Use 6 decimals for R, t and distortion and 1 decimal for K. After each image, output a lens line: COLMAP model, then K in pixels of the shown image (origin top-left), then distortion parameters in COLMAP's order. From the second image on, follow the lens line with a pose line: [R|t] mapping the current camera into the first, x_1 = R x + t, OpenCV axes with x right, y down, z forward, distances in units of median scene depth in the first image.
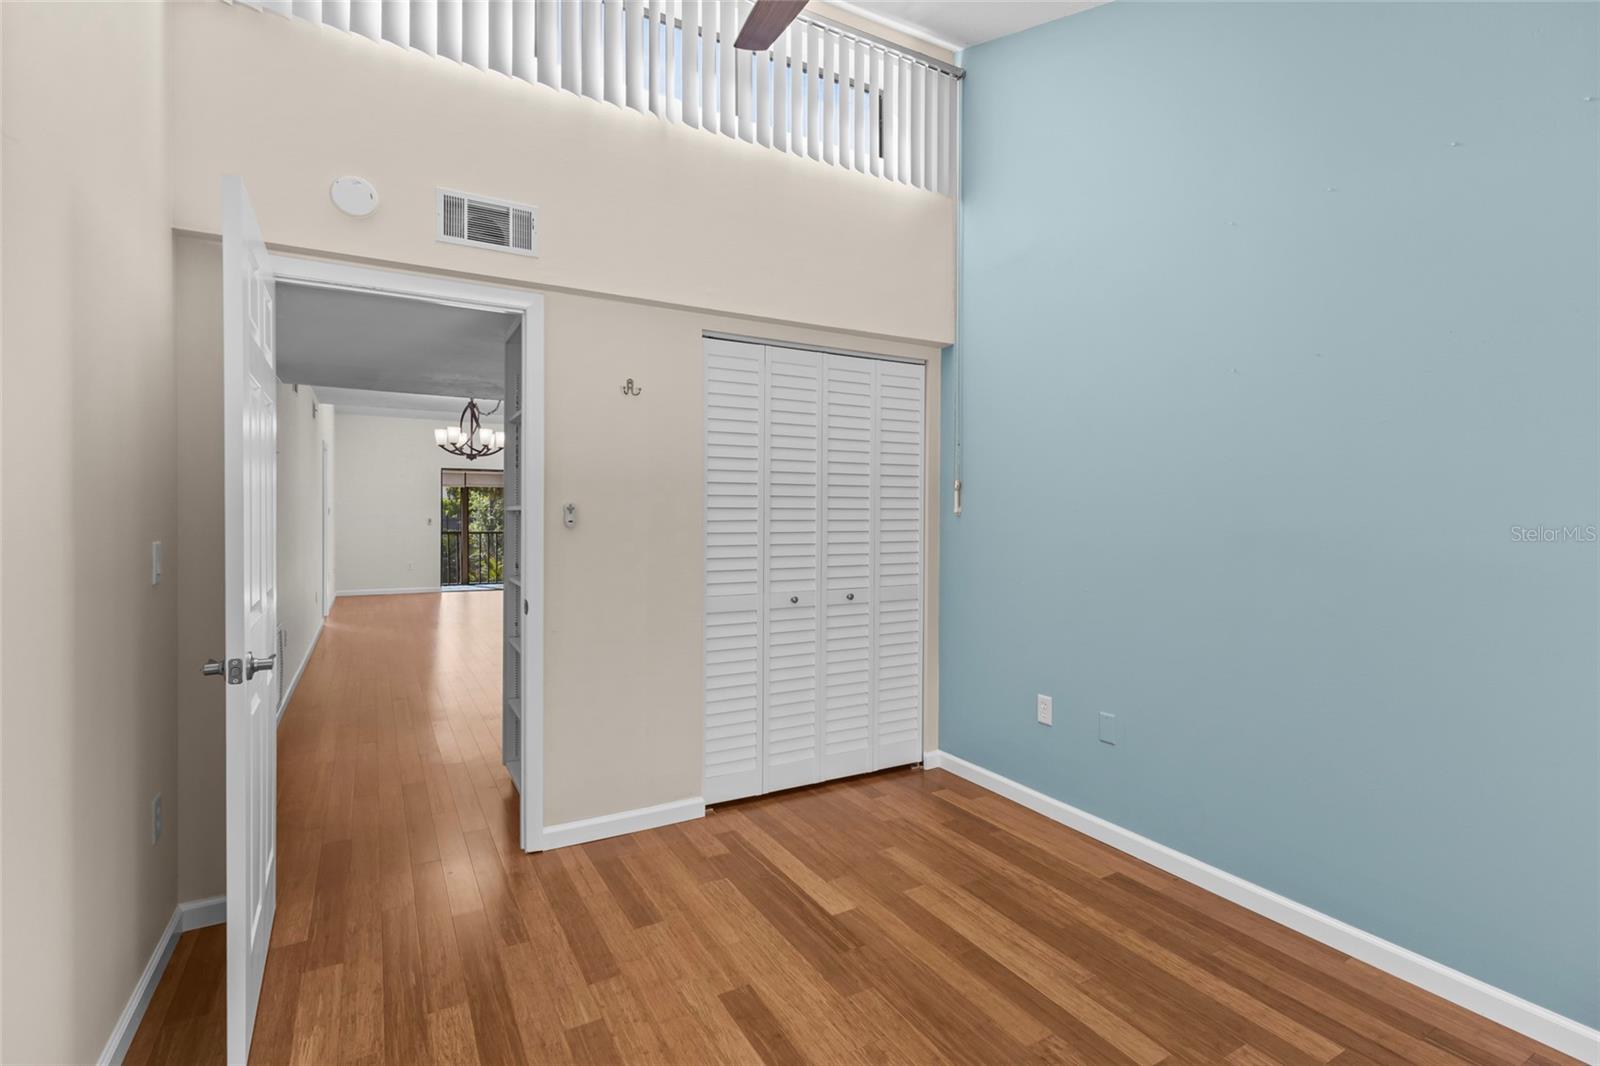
lens RADIAL K [[743.6, 0, 795.0], [0, 743.6, 526.7], [0, 0, 1]] dist [0.001345, 0.000611]
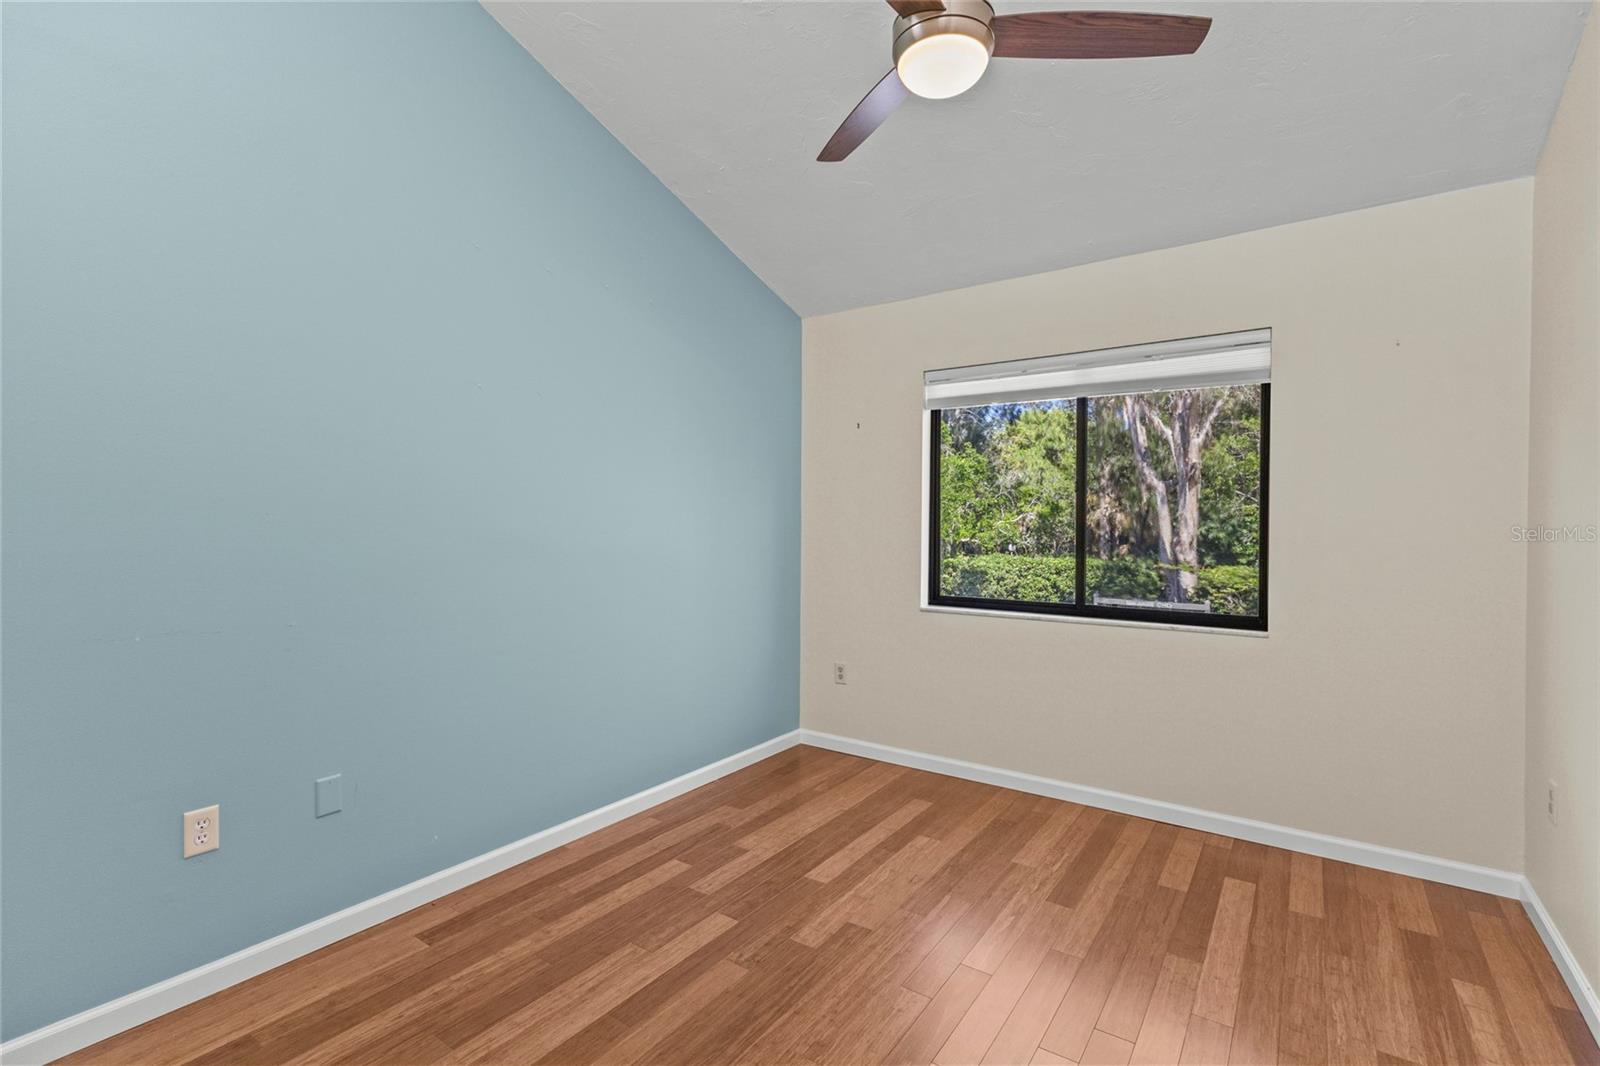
lens RADIAL K [[733.9, 0, 797.4], [0, 733.9, 530.0], [0, 0, 1]] dist [0.000938, 0.002073]
pose [[-0.428449, -0.017830, 0.903390, -0.541421], [0.009373, 0.999664, 0.024176, -0.023634], [-0.903517, 0.018825, -0.428138, 0.996628]]
